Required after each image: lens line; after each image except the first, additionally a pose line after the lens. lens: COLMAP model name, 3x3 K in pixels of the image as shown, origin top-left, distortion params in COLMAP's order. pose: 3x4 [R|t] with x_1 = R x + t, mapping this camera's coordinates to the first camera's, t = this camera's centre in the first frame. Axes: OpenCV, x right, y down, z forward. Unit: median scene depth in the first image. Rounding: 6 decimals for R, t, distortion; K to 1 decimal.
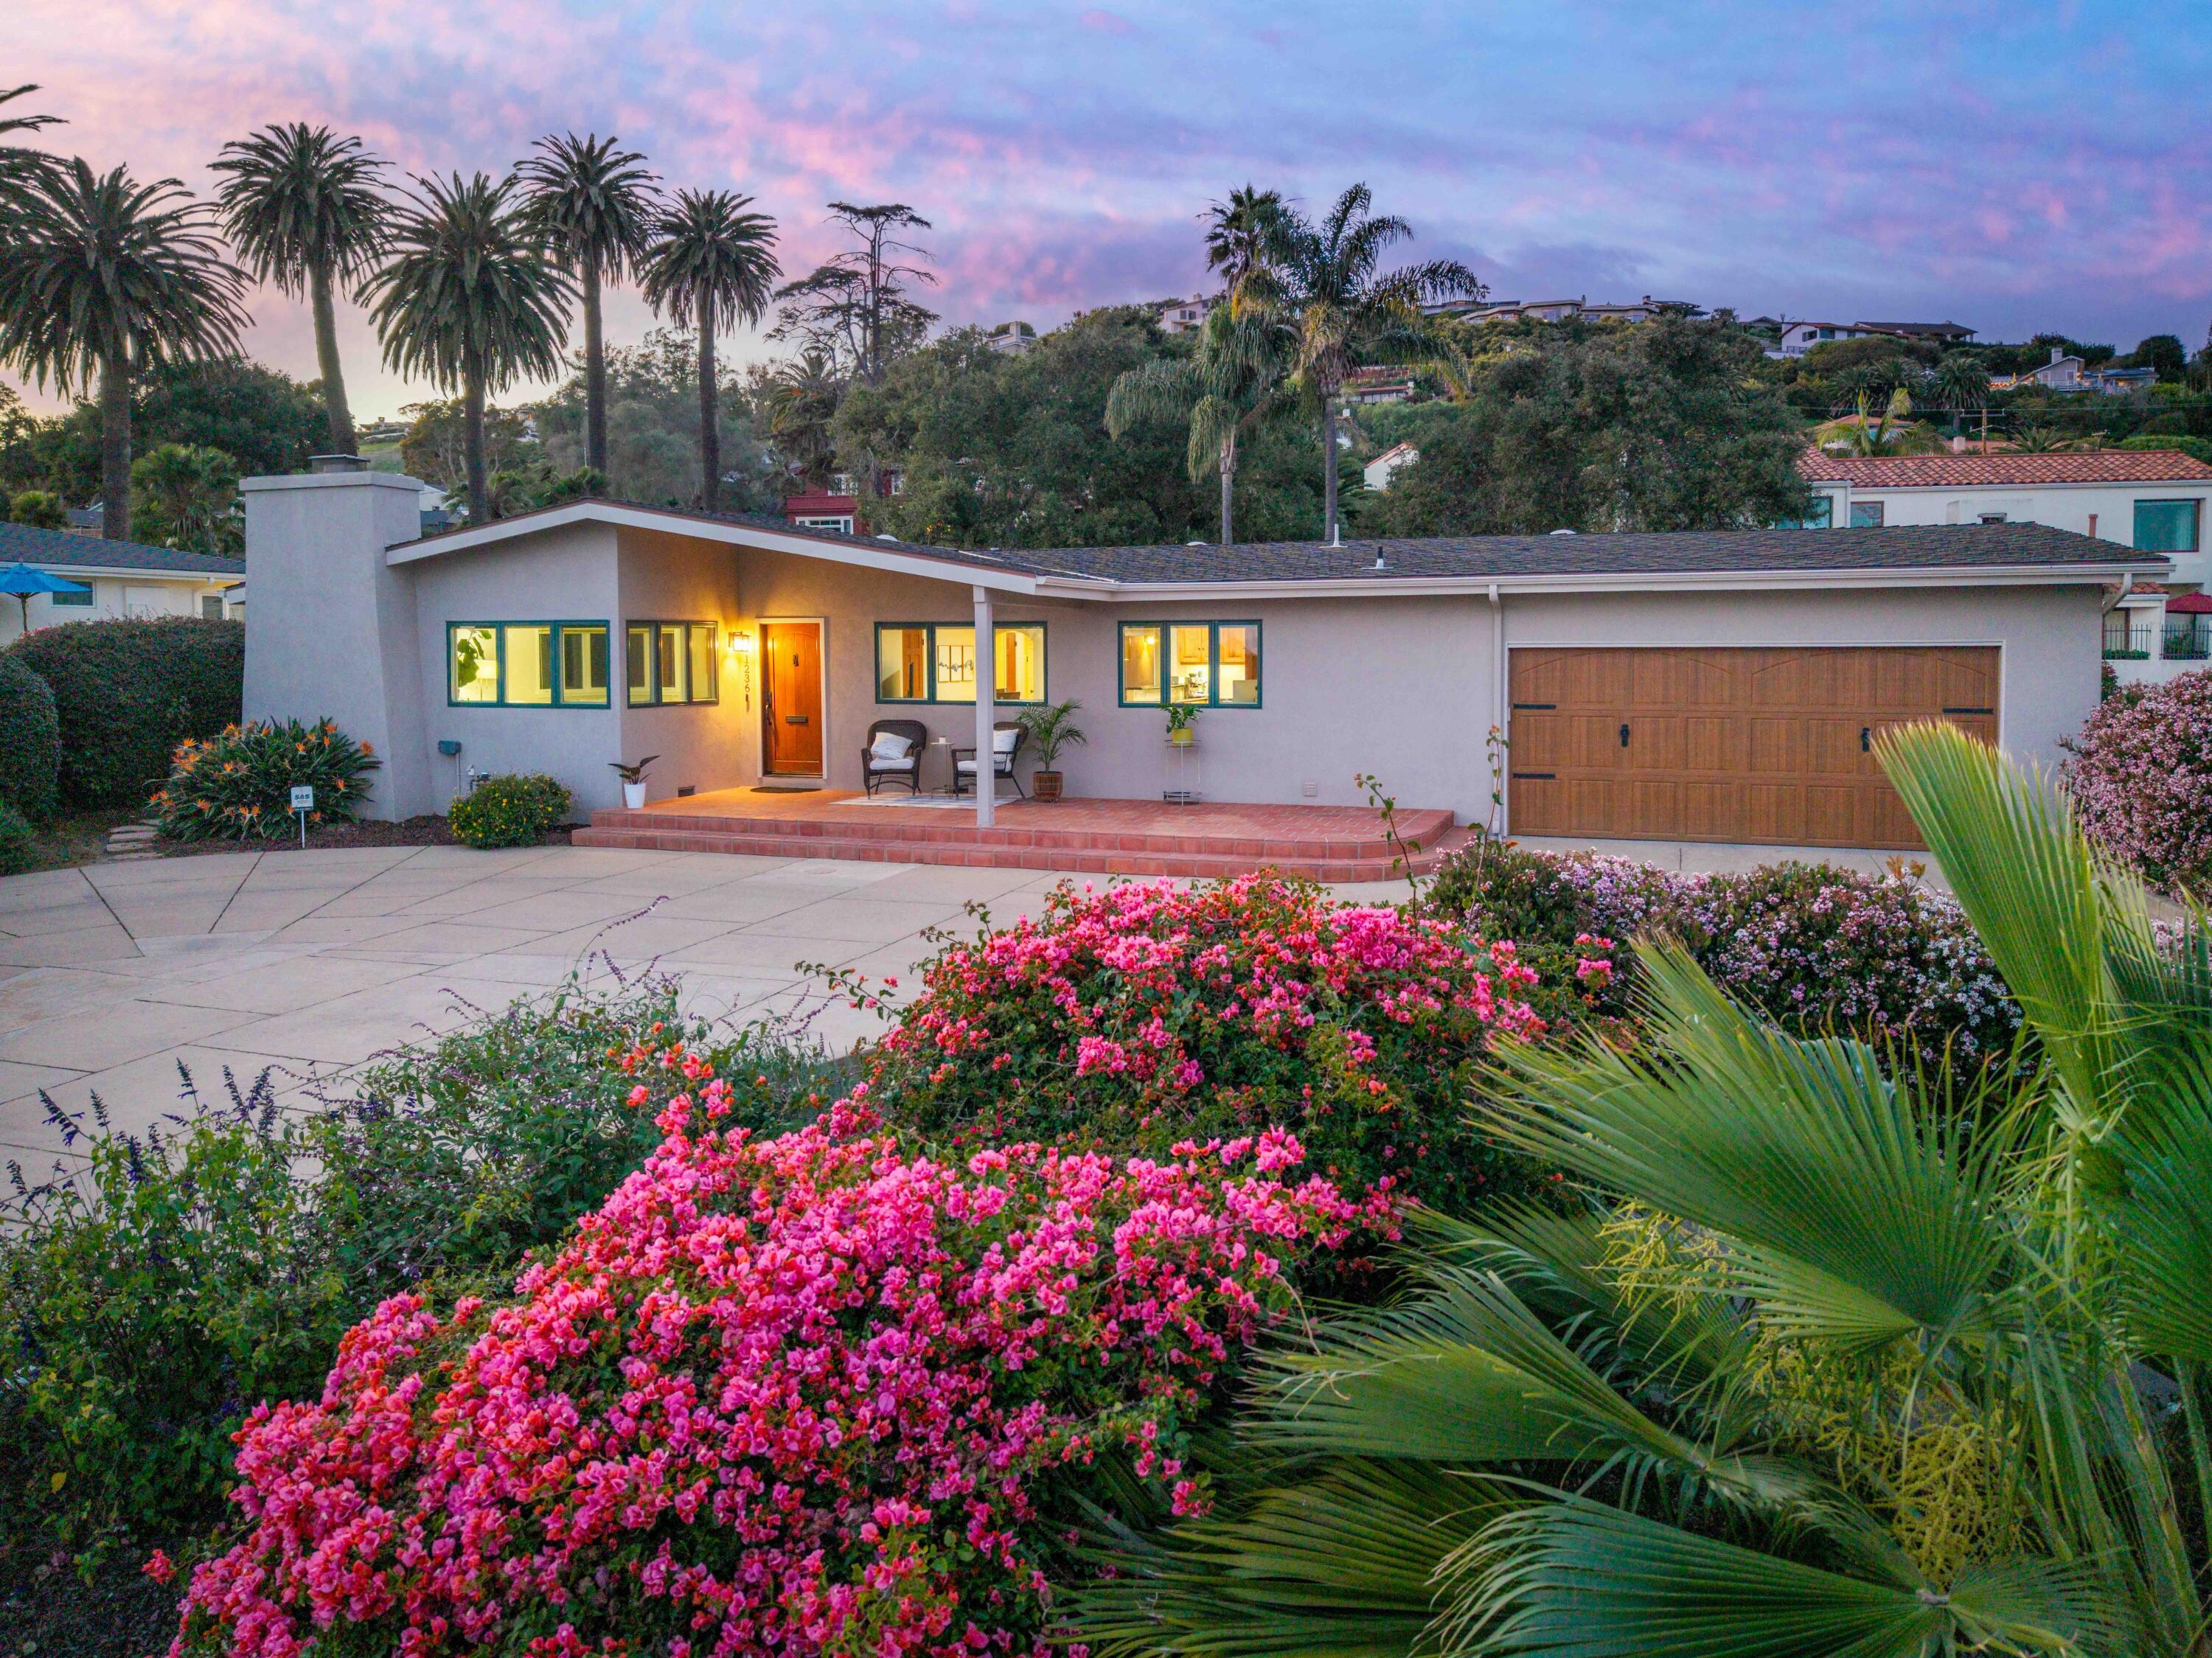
lens RADIAL K [[1602.7, 0, 1095.3], [0, 1602.7, 747.5], [0, 0, 1]] dist [0.010202, -0.002175]
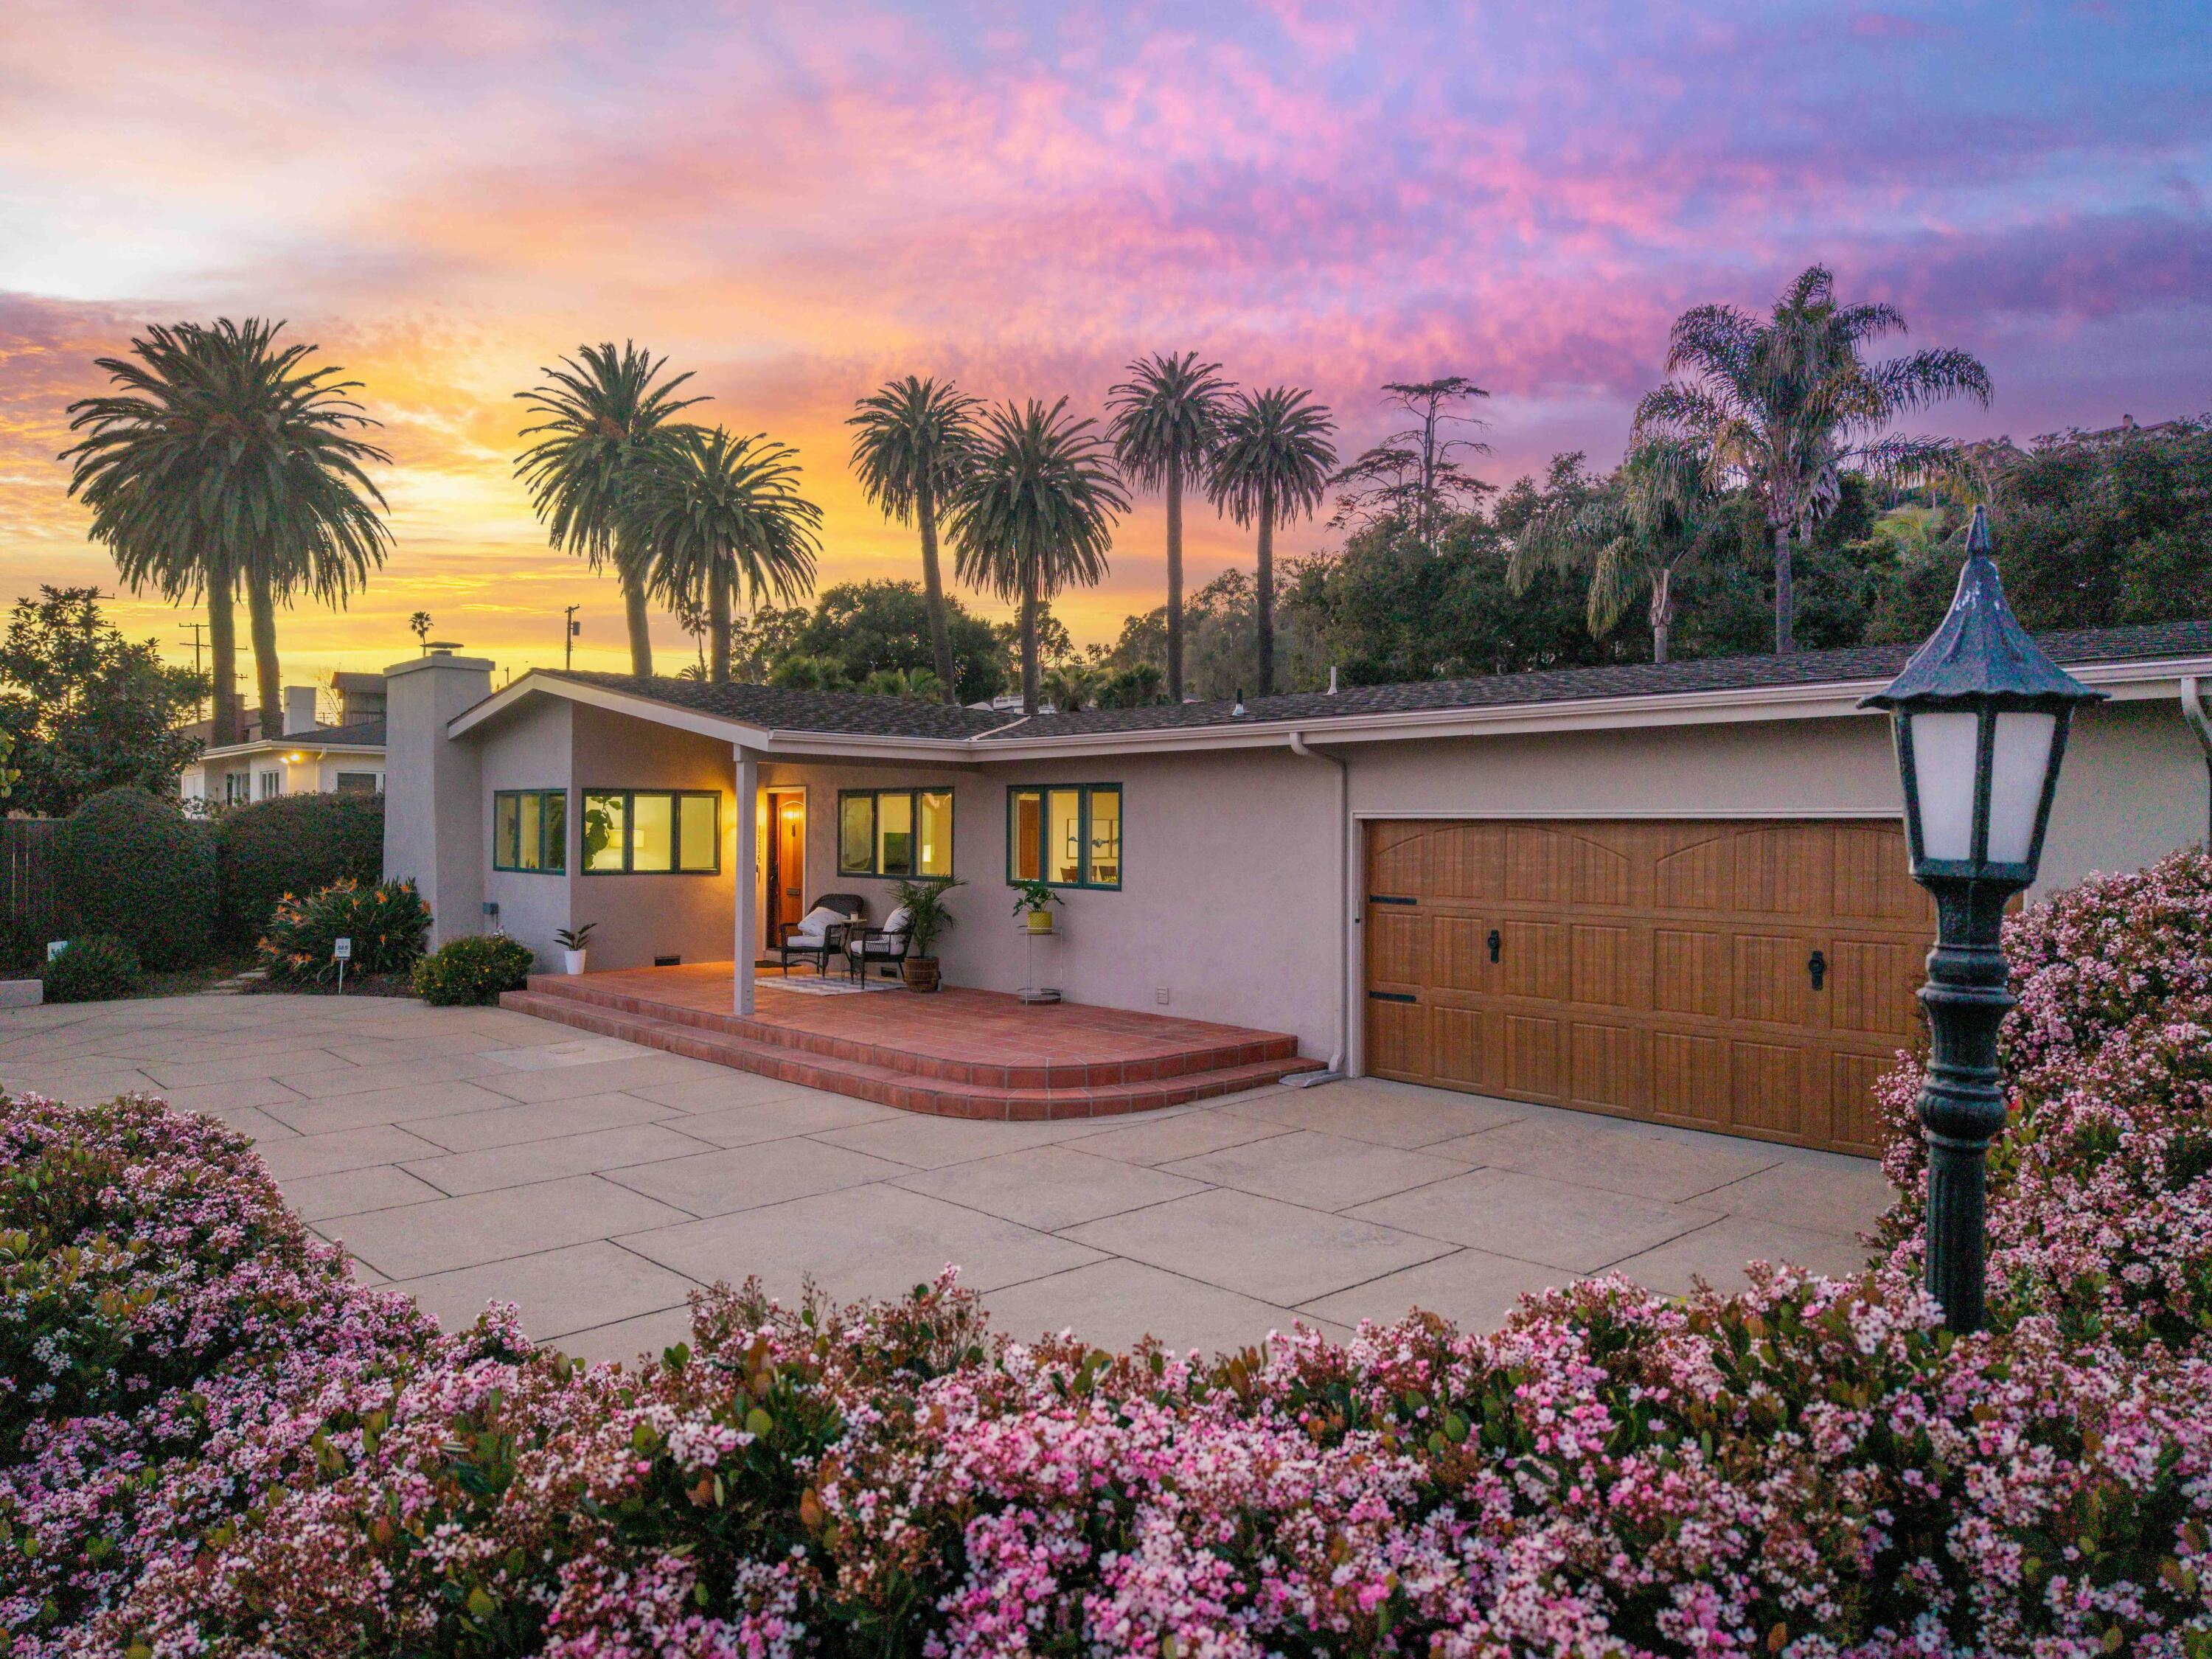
lens RADIAL K [[1570.3, 0, 1066.2], [0, 1570.3, 802.2], [0, 0, 1]] dist [0.066657, -0.000825]
pose [[0.871547, 0.003226, -0.490302, 0.416601], [-0.046455, 0.996023, -0.076023, -0.007342], [0.488107, 0.089035, 0.868231, 0.258849]]
